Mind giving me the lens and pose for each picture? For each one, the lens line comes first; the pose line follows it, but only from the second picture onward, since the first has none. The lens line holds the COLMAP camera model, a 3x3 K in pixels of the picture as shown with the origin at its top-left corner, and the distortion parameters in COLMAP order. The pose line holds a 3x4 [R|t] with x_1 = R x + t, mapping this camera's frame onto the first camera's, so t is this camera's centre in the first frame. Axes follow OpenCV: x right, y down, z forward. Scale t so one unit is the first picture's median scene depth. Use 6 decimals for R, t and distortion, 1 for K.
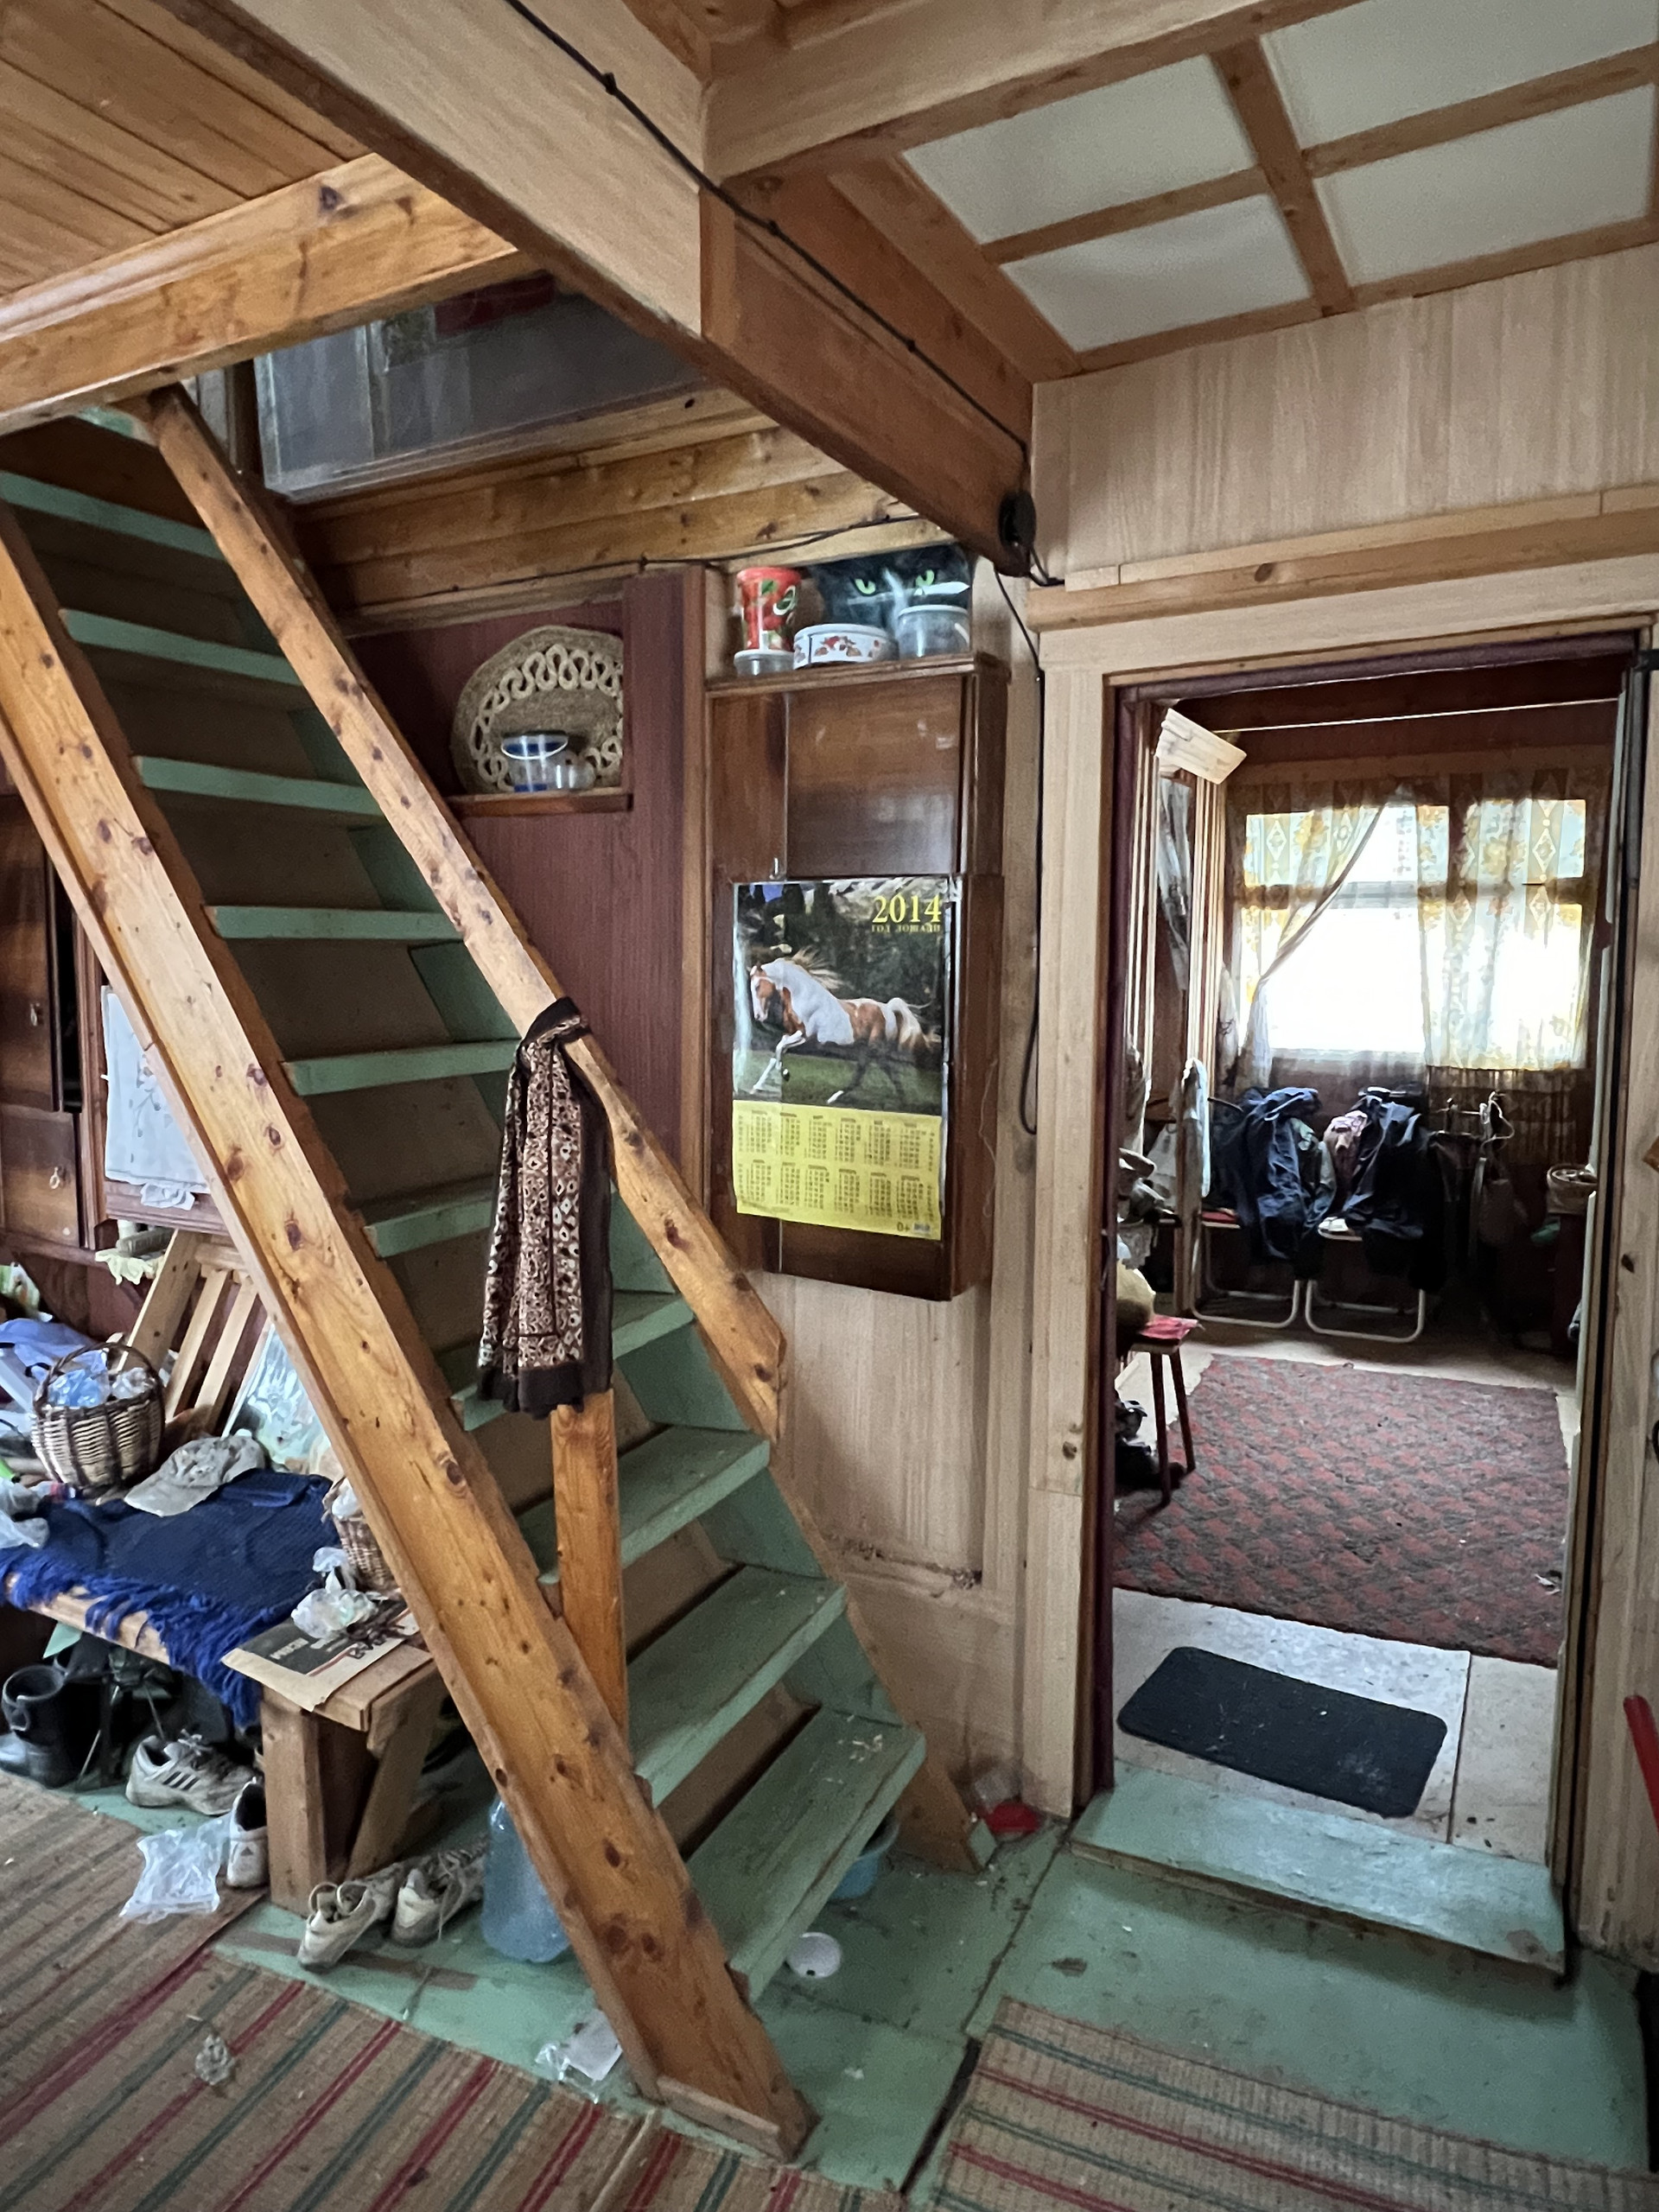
lens RADIAL K [[1366.5, 0, 822.8], [0, 1366.5, 1098.1], [0, 0, 1]] dist [-0.005287, -0.001204]
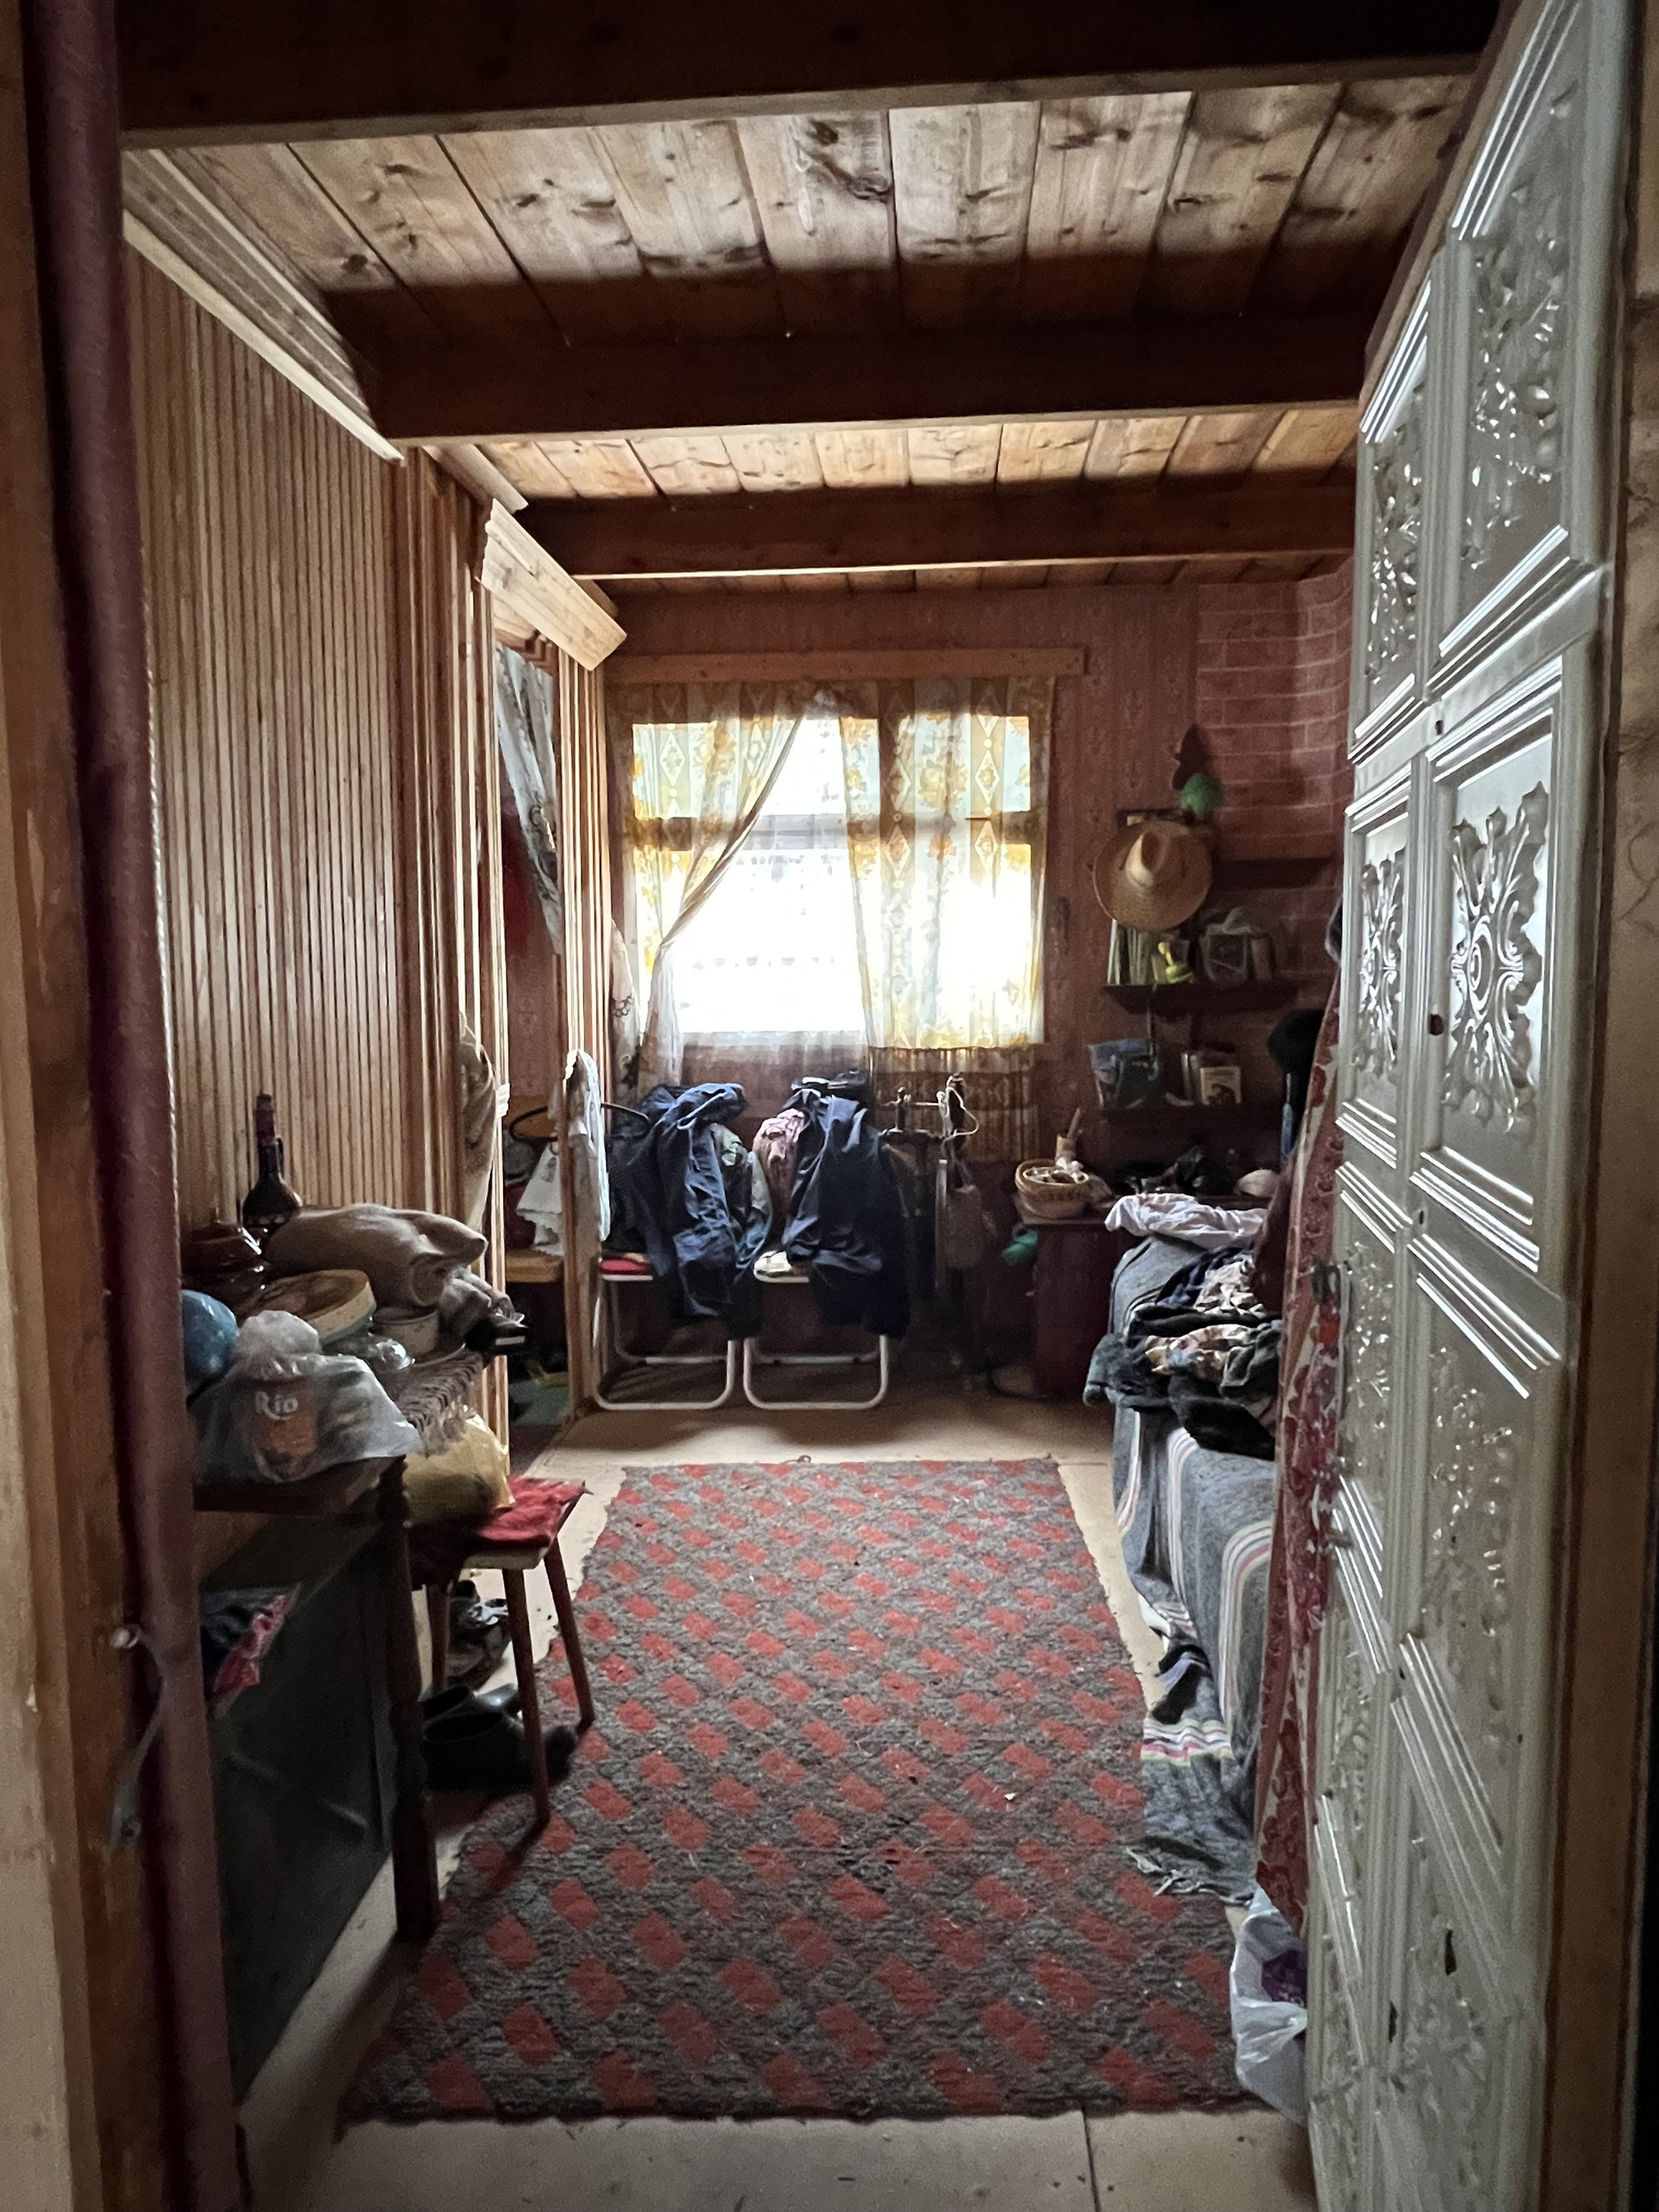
lens RADIAL K [[1366.5, 0, 822.8], [0, 1366.5, 1098.1], [0, 0, 1]] dist [-0.005287, -0.001204]
pose [[0.914207, -0.054952, 0.401505, 0.098649], [0.055389, 0.998409, 0.010529, -0.004187], [-0.401445, 0.012613, 0.915796, 0.288290]]
